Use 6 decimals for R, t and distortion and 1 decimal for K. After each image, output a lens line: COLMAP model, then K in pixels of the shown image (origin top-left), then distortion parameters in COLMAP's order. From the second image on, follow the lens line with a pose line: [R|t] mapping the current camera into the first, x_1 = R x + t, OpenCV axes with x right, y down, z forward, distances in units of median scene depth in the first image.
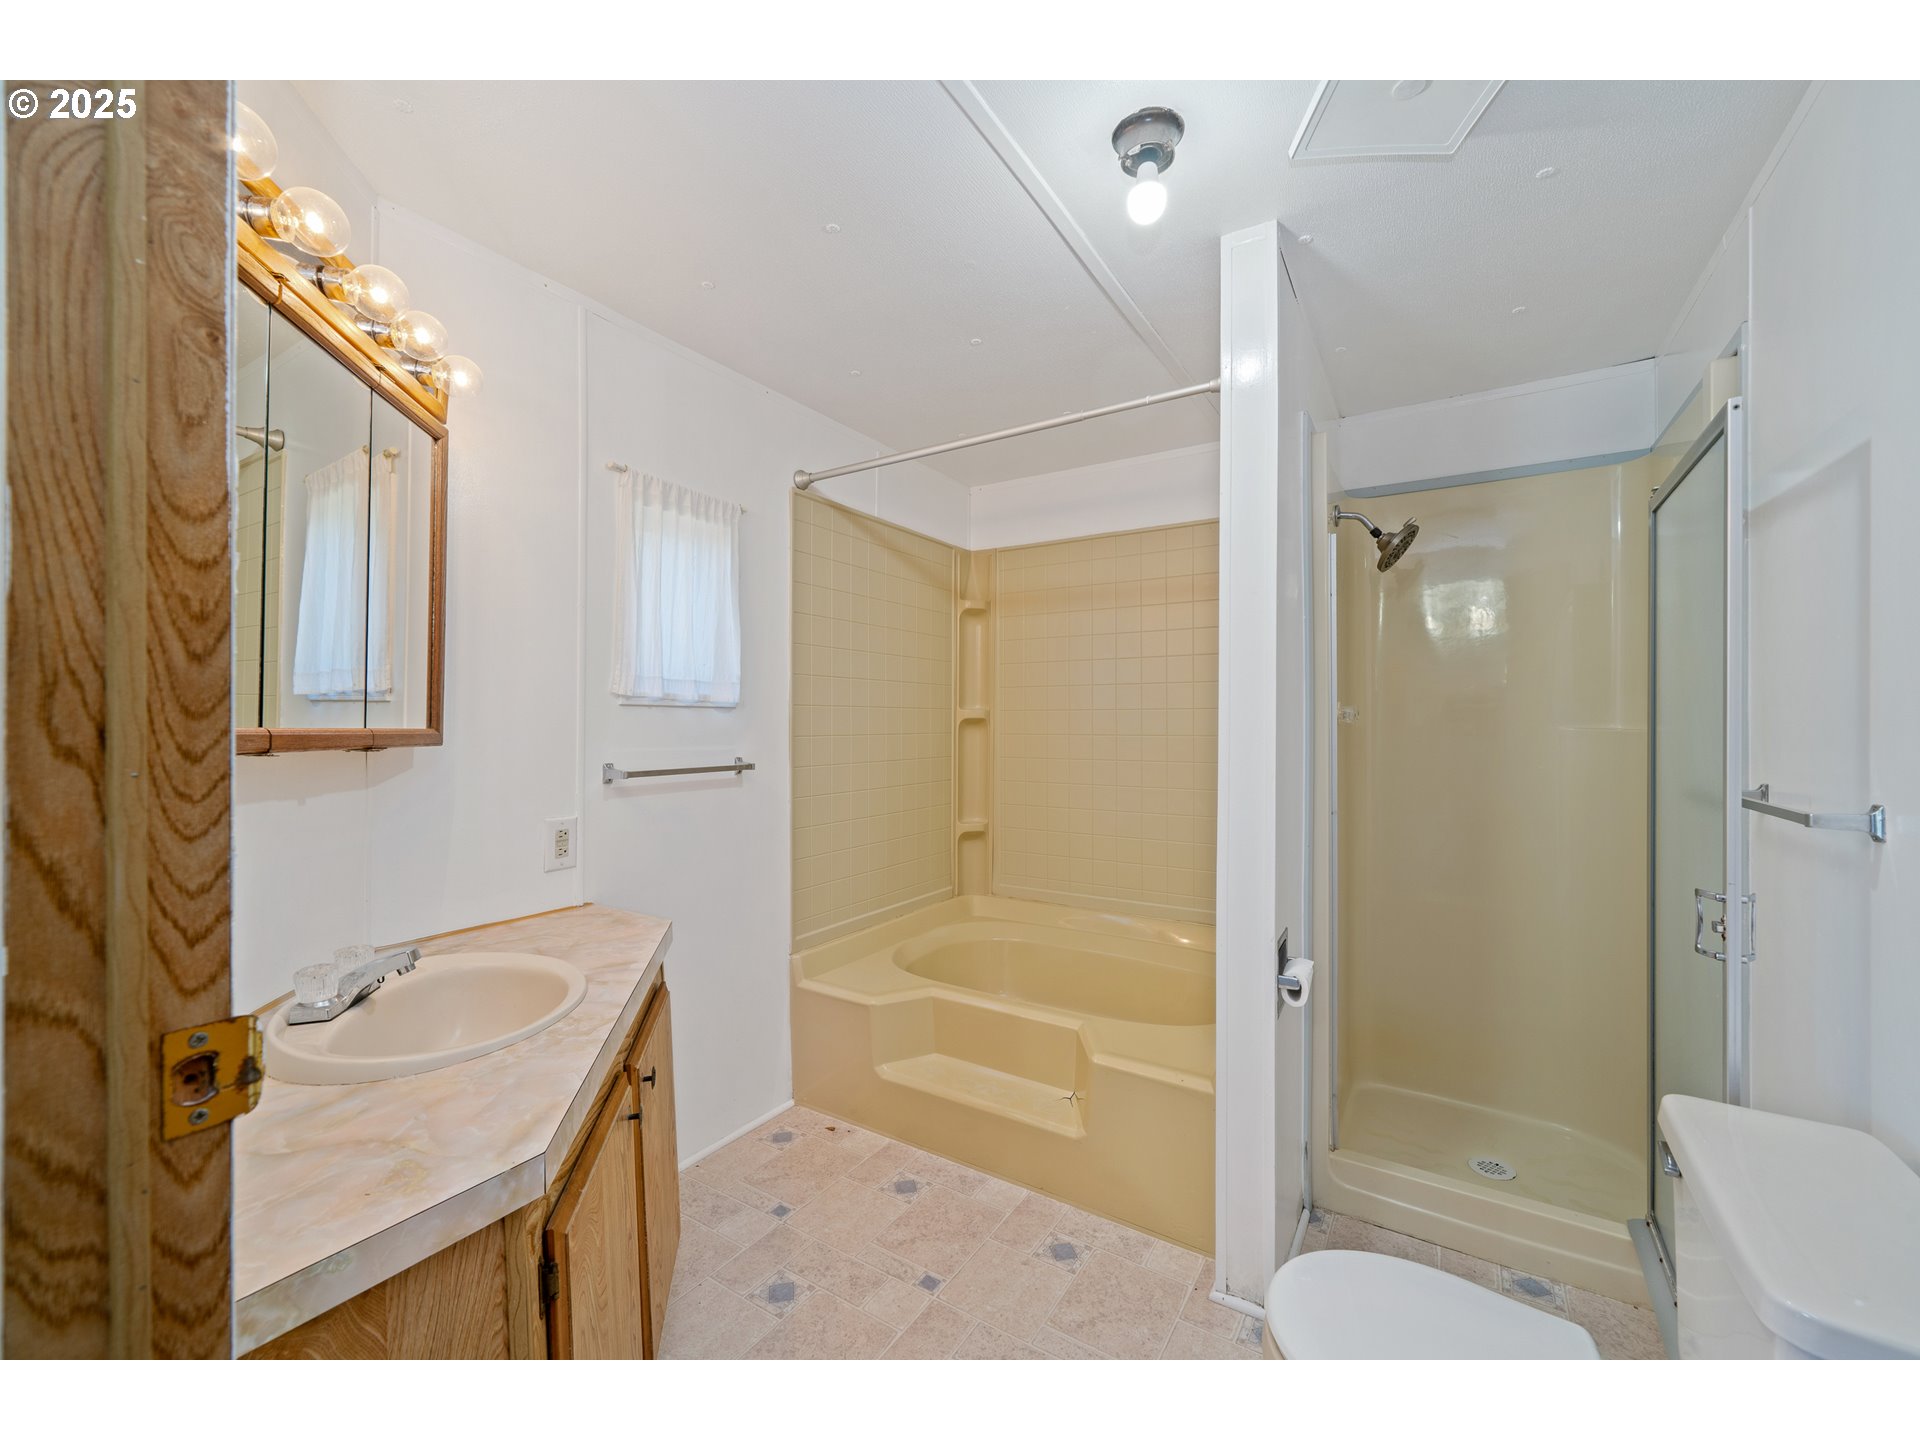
lens RADIAL K [[716.3, 0, 960.5], [0, 716.3, 705.4], [0, 0, 1]] dist [-0.002400, -0.000174]
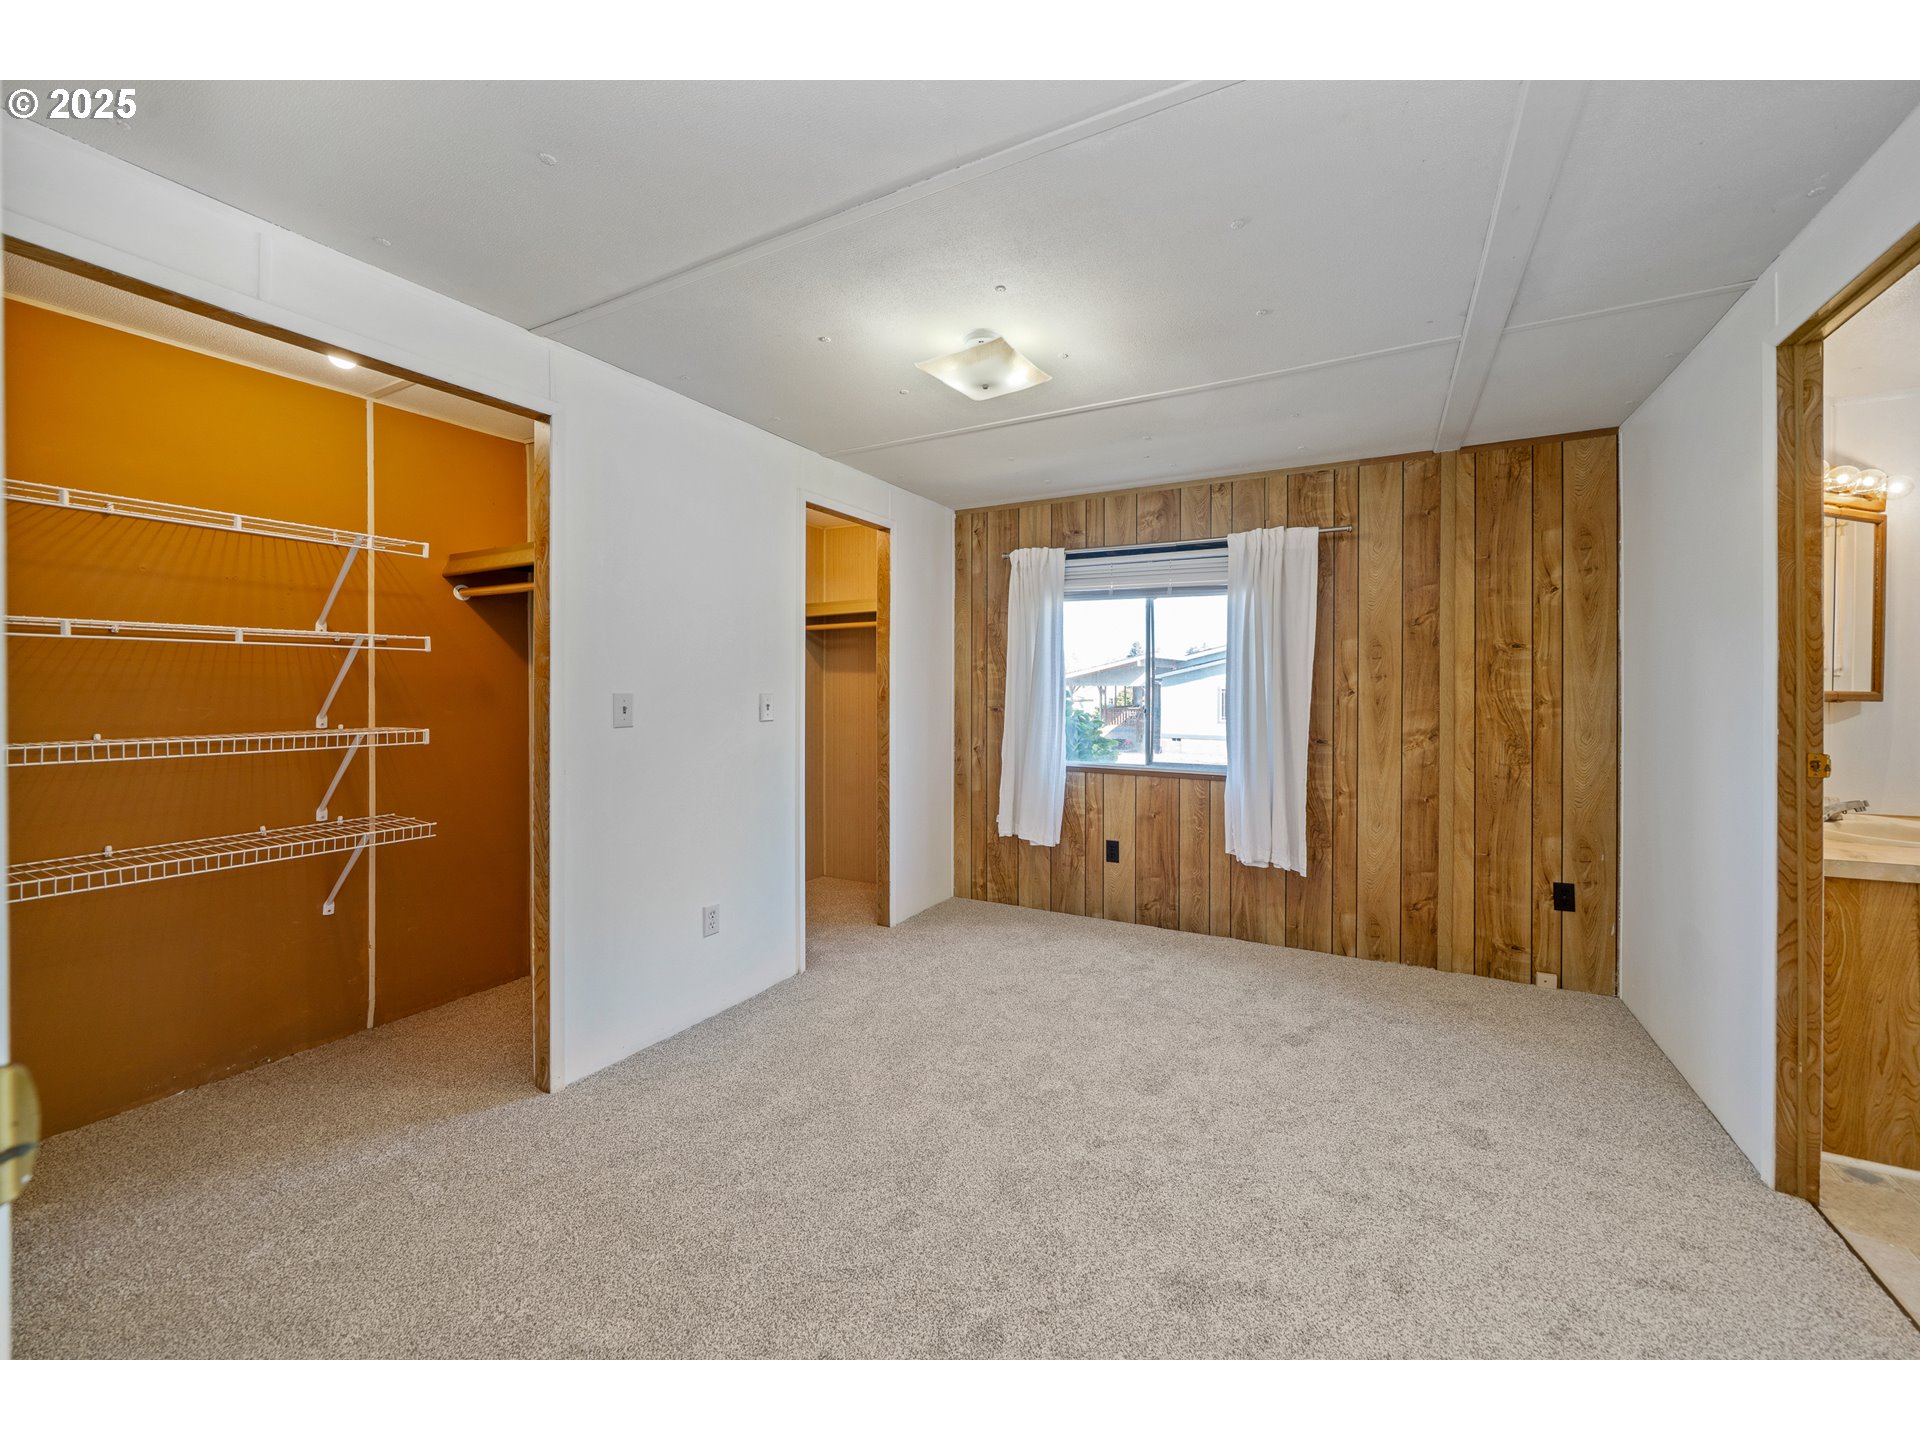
lens RADIAL K [[716.3, 0, 960.5], [0, 716.3, 705.4], [0, 0, 1]] dist [-0.002400, -0.000174]
pose [[0.038354, 0.015581, -0.999143, 3.023783], [0.023044, 0.999599, 0.016473, -0.046871], [0.998998, -0.023656, 0.037979, -4.284056]]
